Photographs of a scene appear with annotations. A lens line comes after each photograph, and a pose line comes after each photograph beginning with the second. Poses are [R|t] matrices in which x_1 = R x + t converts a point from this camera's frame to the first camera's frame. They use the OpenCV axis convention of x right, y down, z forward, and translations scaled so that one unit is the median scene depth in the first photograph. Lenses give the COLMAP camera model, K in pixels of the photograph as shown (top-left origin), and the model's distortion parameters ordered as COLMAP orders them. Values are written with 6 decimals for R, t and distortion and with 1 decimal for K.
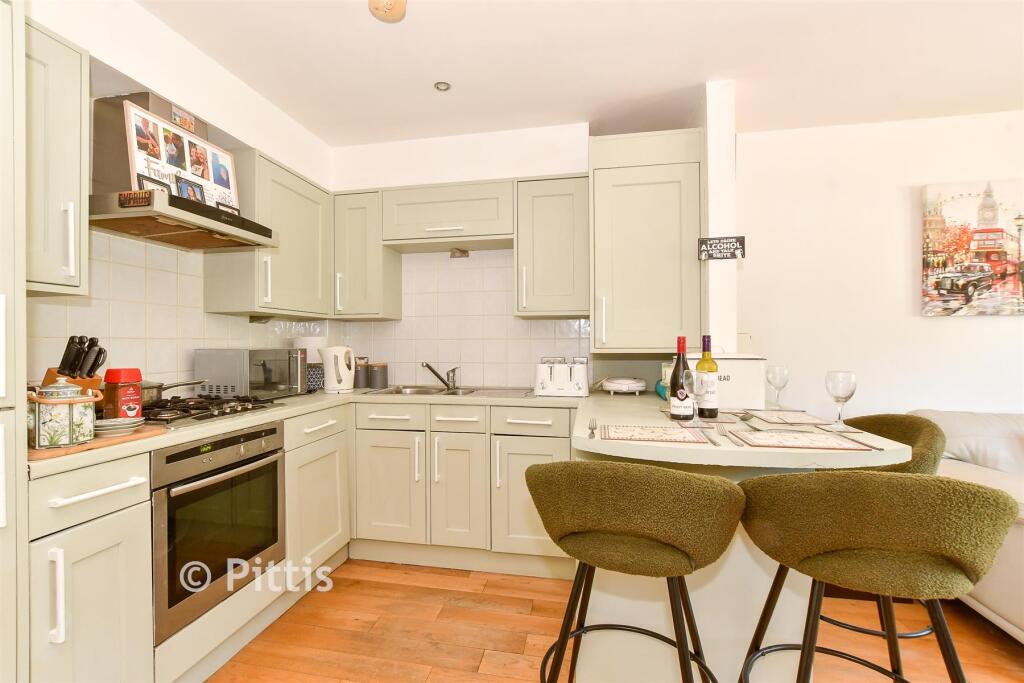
lens RADIAL K [[452.4, 0, 497.8], [0, 452.4, 343.2], [0, 0, 1]] dist [-0.000840, 0.000867]
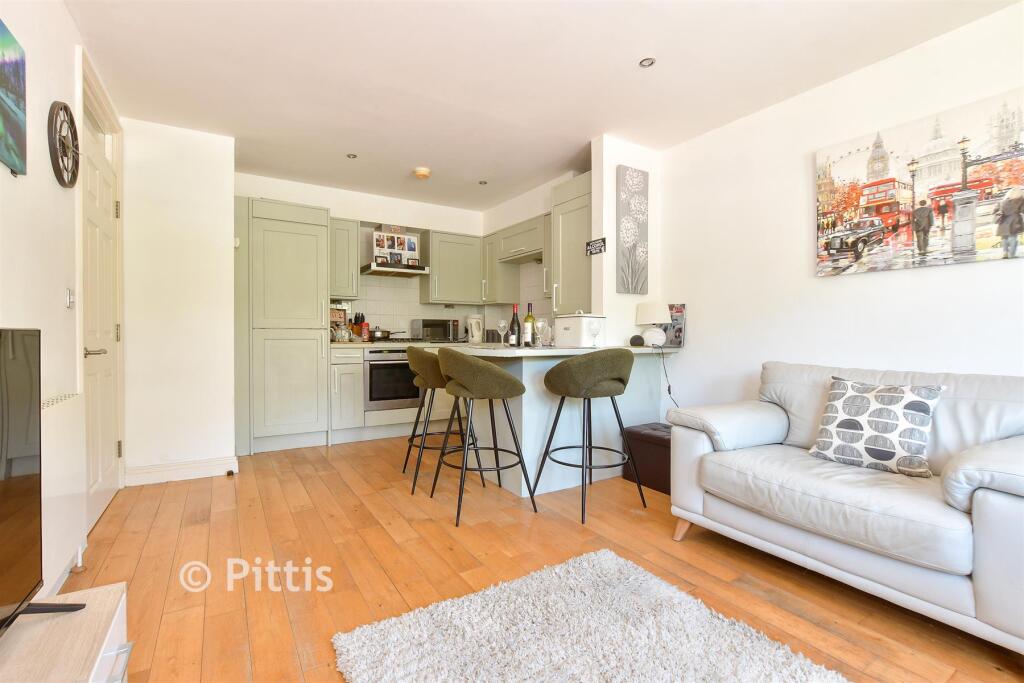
lens RADIAL K [[452.4, 0, 497.8], [0, 452.4, 343.2], [0, 0, 1]] dist [-0.000840, 0.000867]
pose [[0.679395, 0.018288, -0.733544, 1.239220], [-0.004641, 0.999776, 0.020627, 0.076926], [0.733758, -0.010610, 0.679328, -0.255920]]
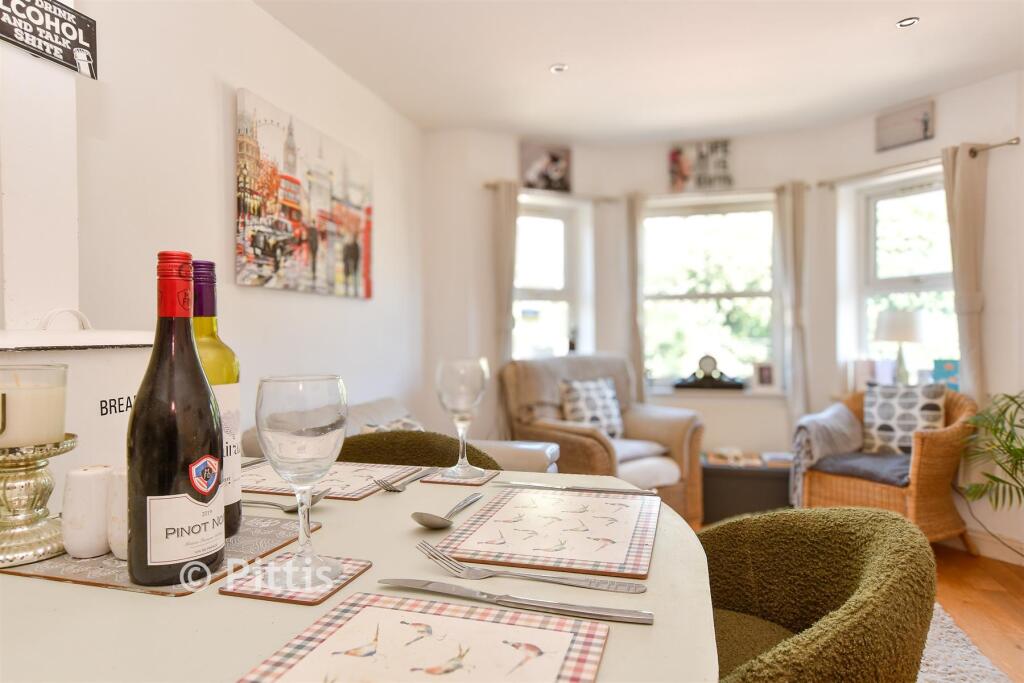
lens RADIAL K [[628.3, 0, 512.0], [0, 628.3, 341.5], [0, 0, 1]] dist [0.001151, 0.001543]
pose [[0.075188, -0.004593, 0.997159, 0.045901], [0.006762, 0.999969, 0.004096, 0.024773], [-0.997146, 0.006435, 0.075216, 0.543214]]
